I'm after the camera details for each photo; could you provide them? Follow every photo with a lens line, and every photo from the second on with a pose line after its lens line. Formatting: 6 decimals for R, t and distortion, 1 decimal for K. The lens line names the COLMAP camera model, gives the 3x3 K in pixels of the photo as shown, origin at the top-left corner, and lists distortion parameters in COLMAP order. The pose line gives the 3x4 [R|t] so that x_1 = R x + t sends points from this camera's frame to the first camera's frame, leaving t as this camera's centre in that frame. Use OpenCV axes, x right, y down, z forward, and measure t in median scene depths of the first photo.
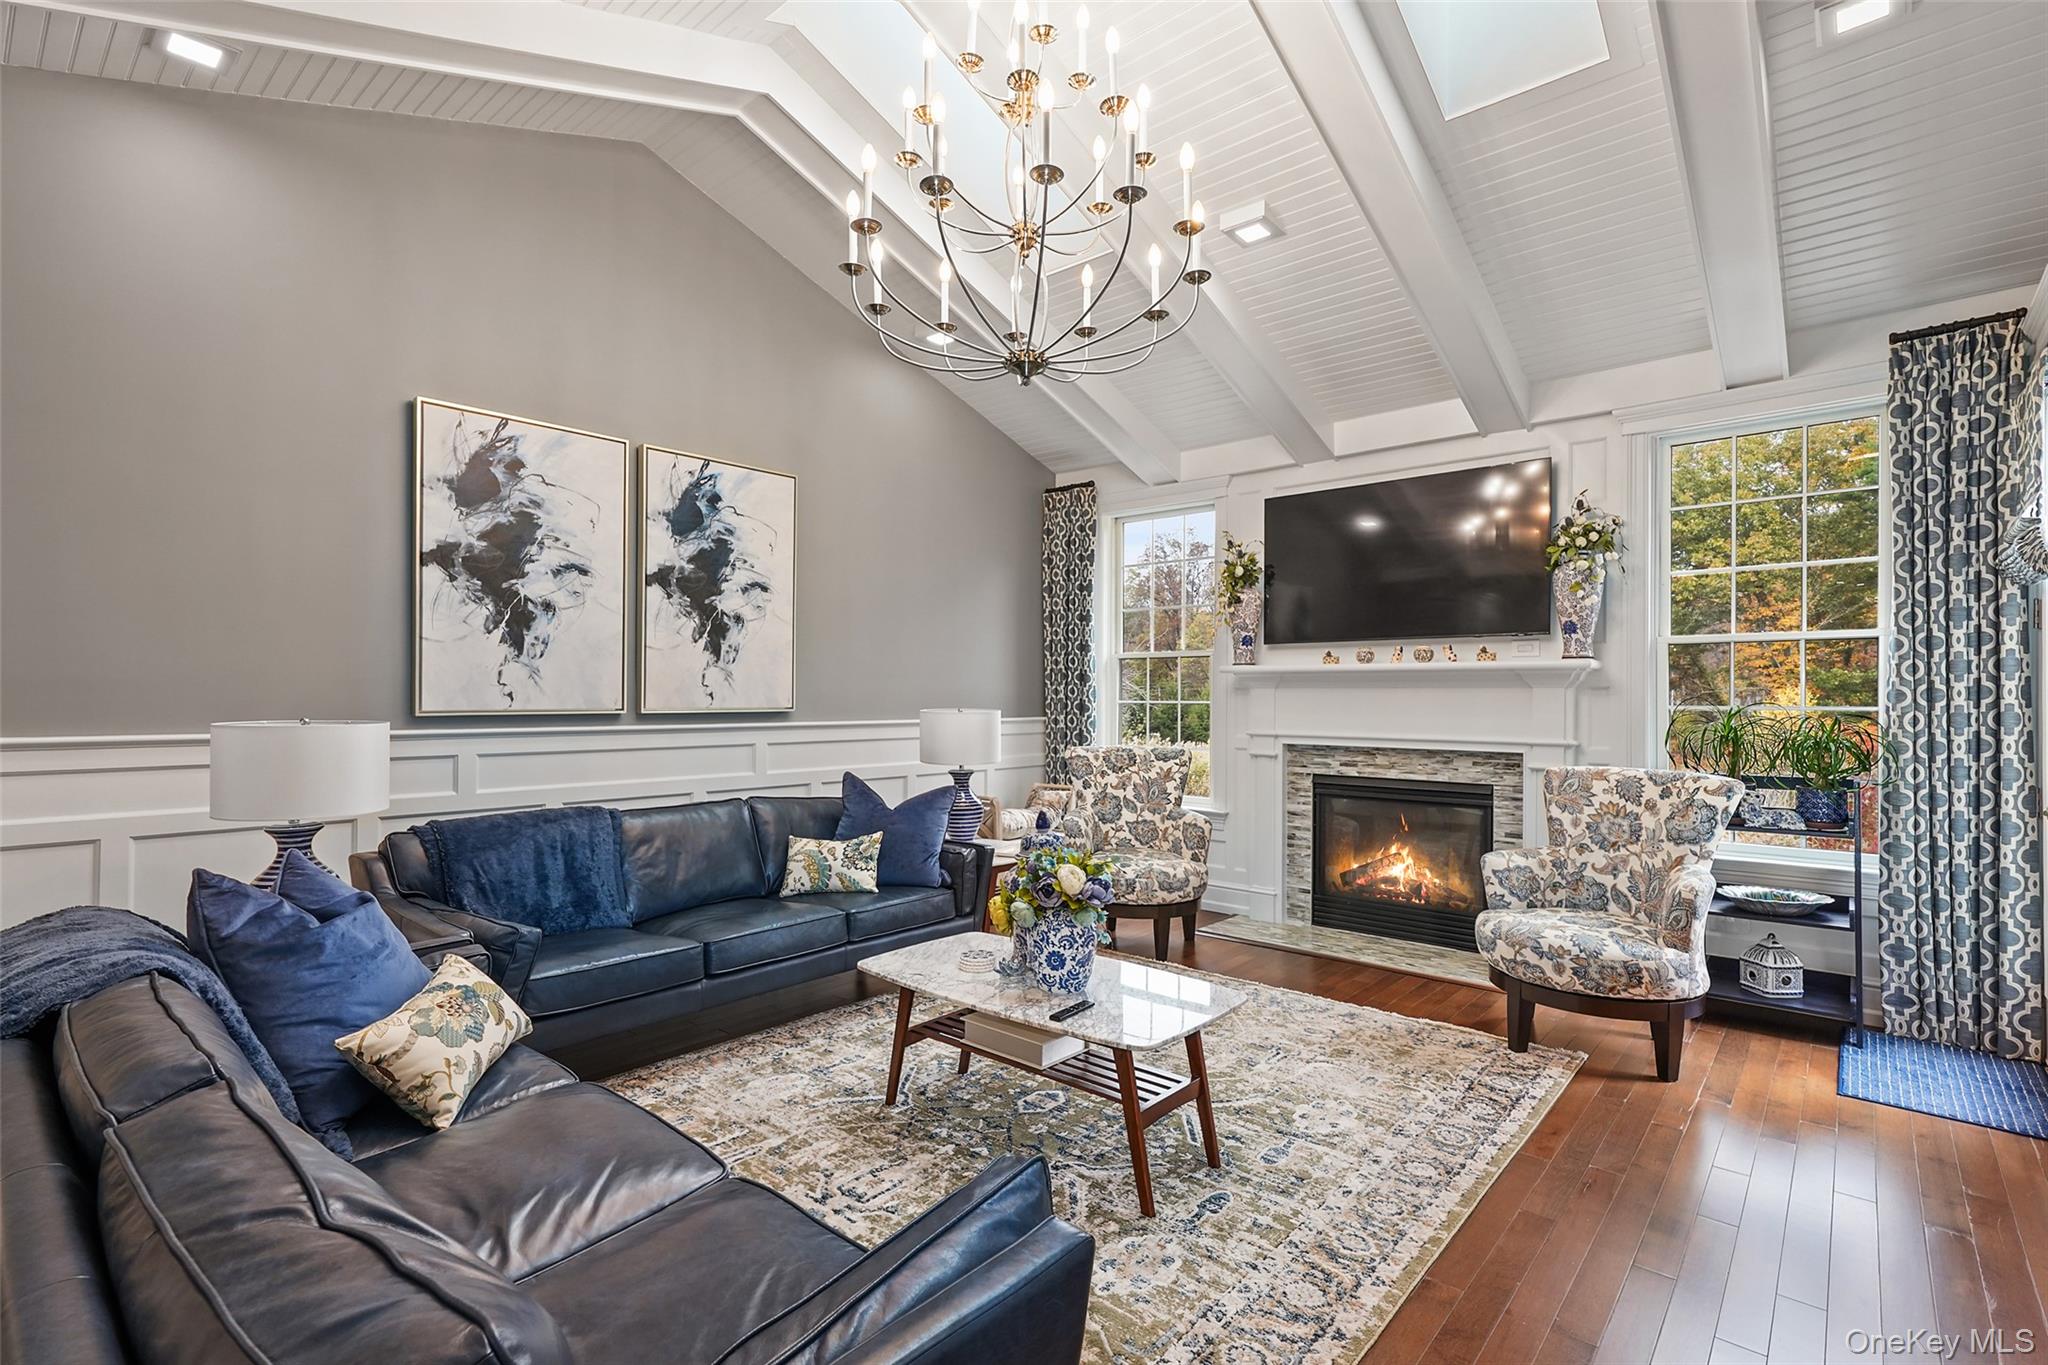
lens RADIAL K [[939.5, 0, 1031.9], [0, 939.5, 697.1], [0, 0, 1]] dist [0.010932, 0.002603]
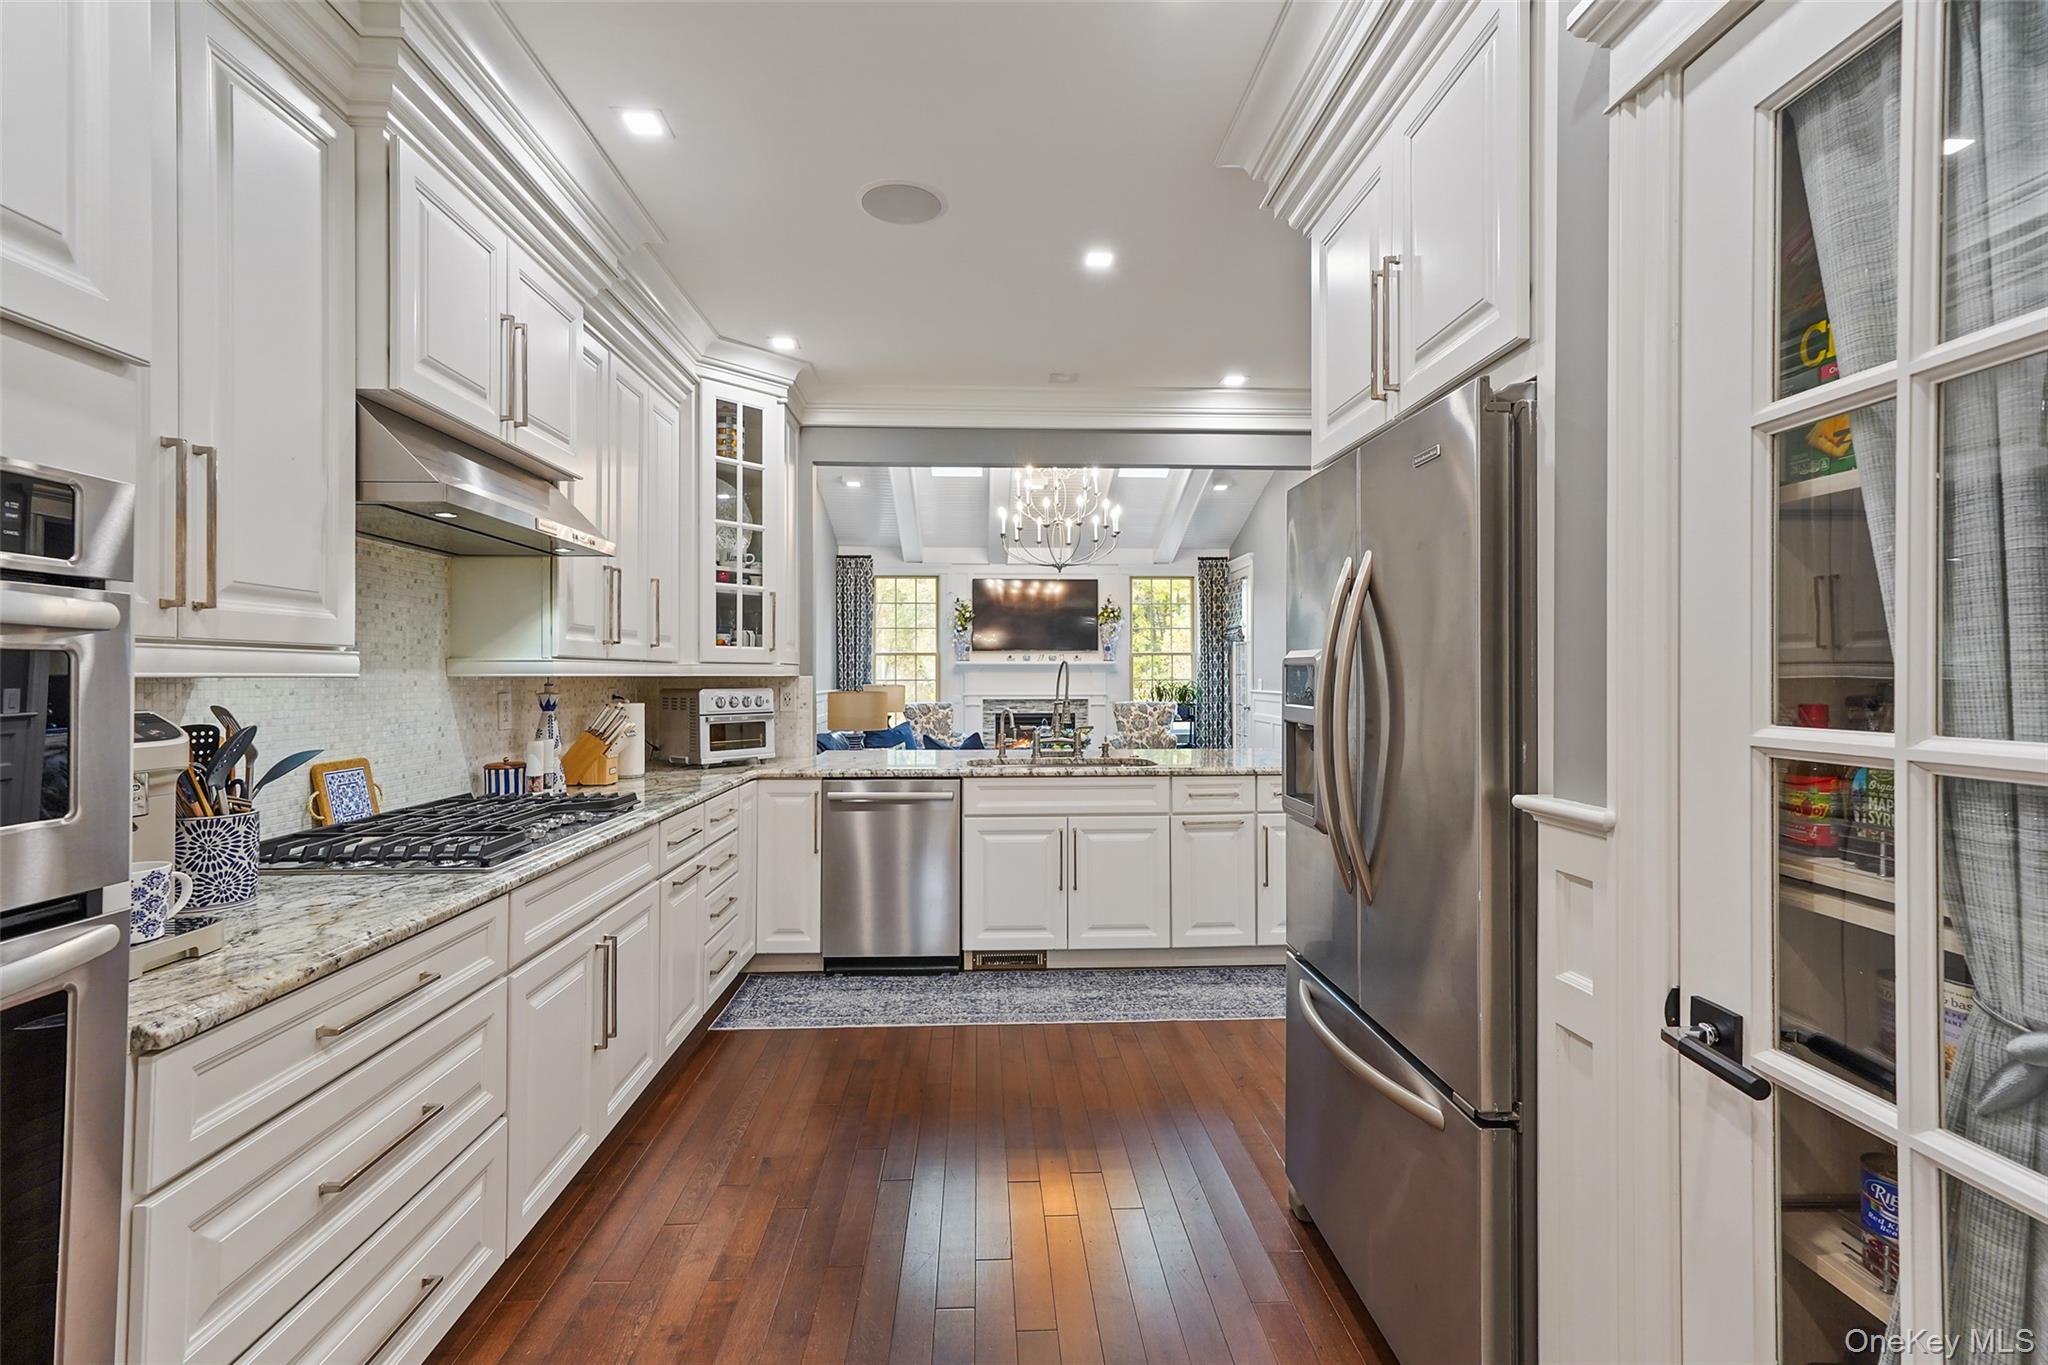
lens RADIAL K [[939.5, 0, 1021.1], [0, 939.5, 674.4], [0, 0, 1]] dist [0.010932, 0.002603]
pose [[0.728348, -0.005664, 0.685184, -1.278449], [0.005242, 0.999983, 0.002693, -0.011725], [-0.685187, 0.001630, 0.728365, -0.653494]]
